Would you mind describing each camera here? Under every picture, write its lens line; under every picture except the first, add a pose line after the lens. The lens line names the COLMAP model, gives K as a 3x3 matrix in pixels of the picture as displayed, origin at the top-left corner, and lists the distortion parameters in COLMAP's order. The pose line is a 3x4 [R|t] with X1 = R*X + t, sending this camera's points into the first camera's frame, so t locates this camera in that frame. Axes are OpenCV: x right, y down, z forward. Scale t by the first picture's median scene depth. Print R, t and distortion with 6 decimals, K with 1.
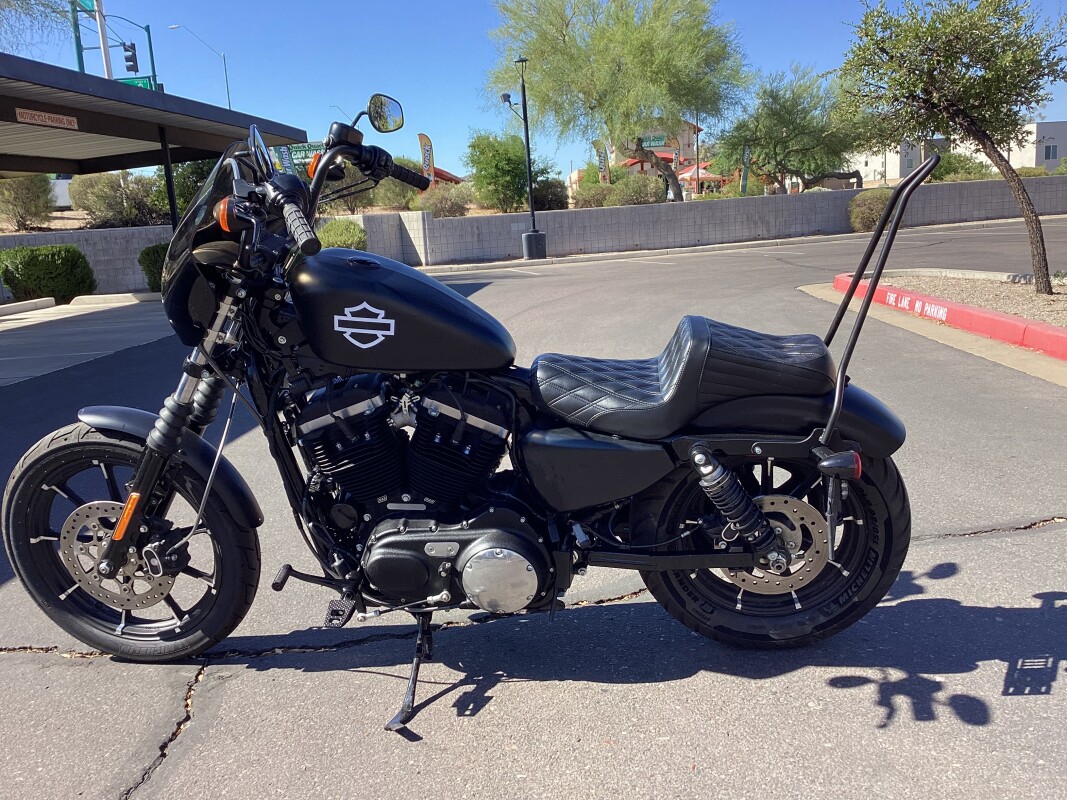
lens RADIAL K [[945.0, 0, 533.5], [0, 945.0, 400.0], [0, 0, 1]] dist [0.082264, -0.158318]
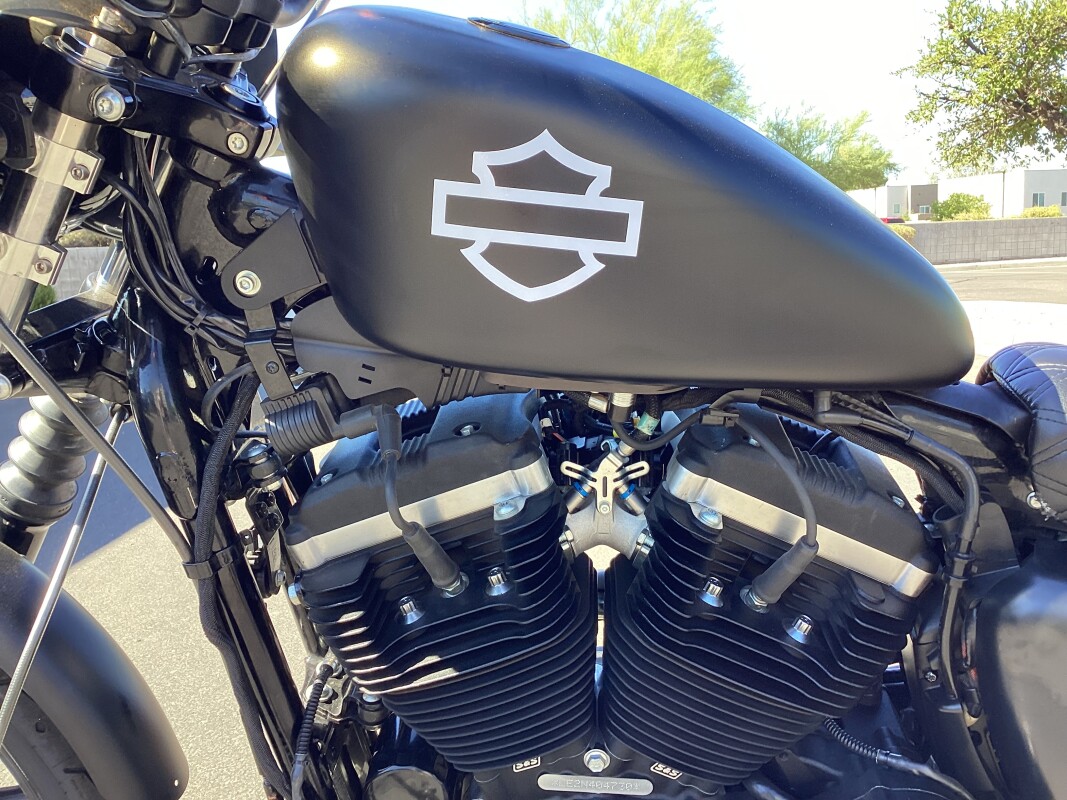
lens RADIAL K [[974.0, 0, 531.4], [0, 974.0, 387.2], [0, 0, 1]] dist [0.088547, -0.173647]
pose [[0.999772, 0.017636, 0.012008, -0.169139], [-0.016970, 0.998425, -0.053469, -0.011781], [-0.012932, 0.053253, 0.998497, 0.657520]]
